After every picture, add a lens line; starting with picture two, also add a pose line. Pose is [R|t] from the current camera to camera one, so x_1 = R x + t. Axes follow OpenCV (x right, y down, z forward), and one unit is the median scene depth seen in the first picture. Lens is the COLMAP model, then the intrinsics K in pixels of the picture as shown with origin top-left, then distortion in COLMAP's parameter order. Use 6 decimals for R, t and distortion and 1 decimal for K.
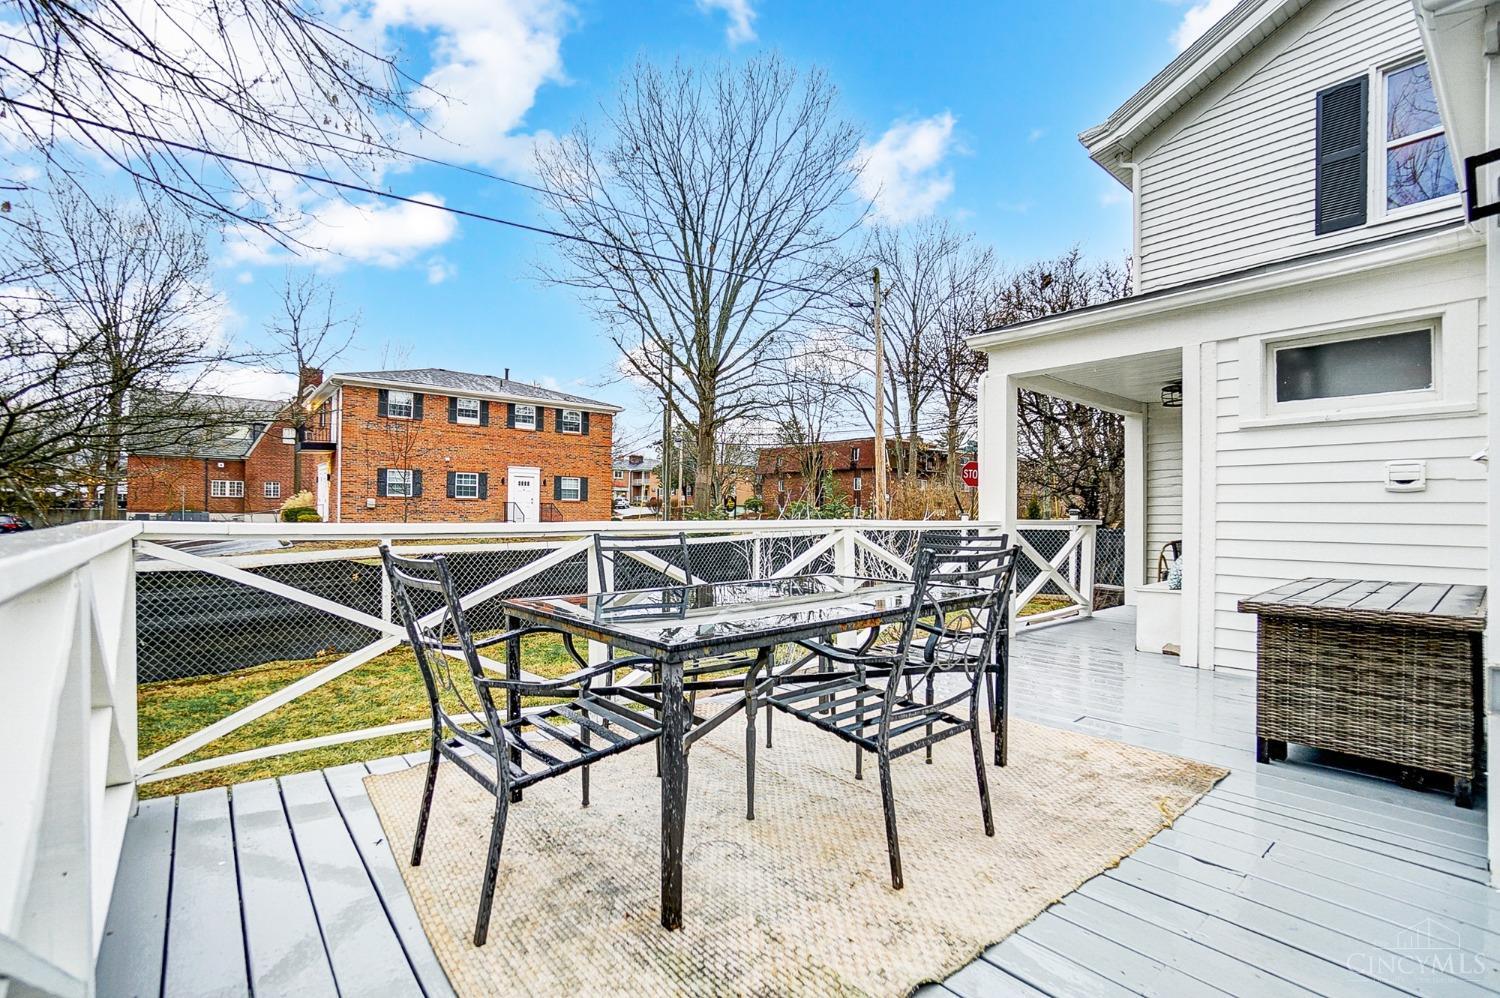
lens RADIAL K [[650.4, 0, 733.0], [0, 650.4, 500.8], [0, 0, 1]] dist [-0.040744, 0.000285]
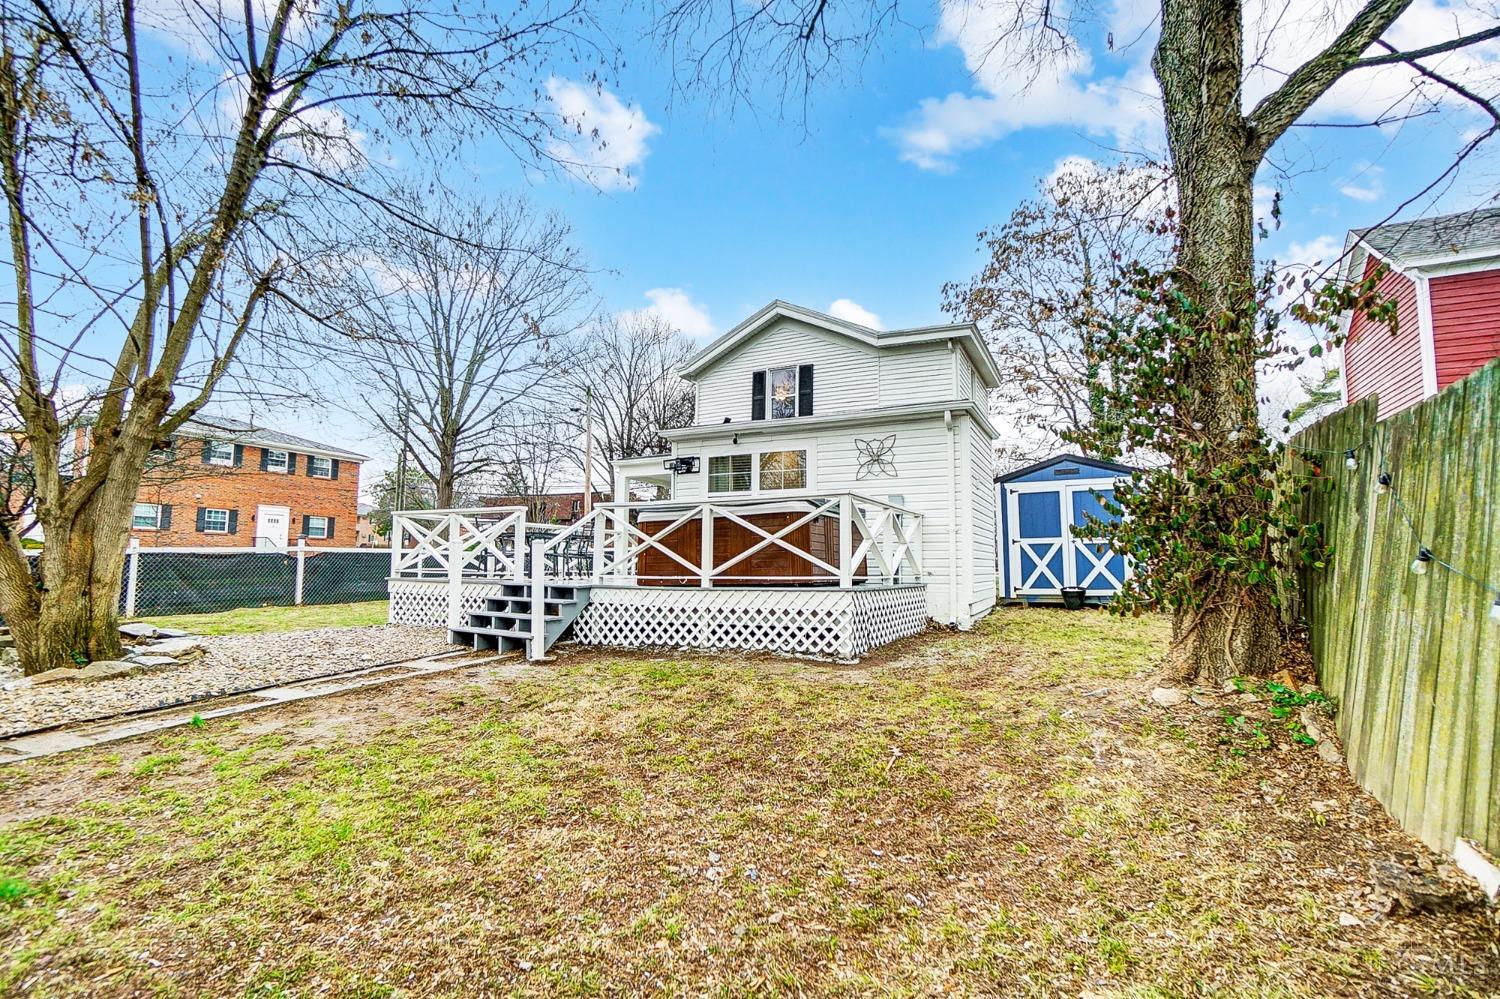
lens RADIAL K [[650.4, 0, 733.0], [0, 650.4, 501.3], [0, 0, 1]] dist [-0.040744, 0.000285]
pose [[0.912535, 0.039955, 0.407043, -0.042064], [-0.007475, 0.996680, -0.081075, 0.019521], [-0.408931, 0.070941, 0.909804, -0.273999]]
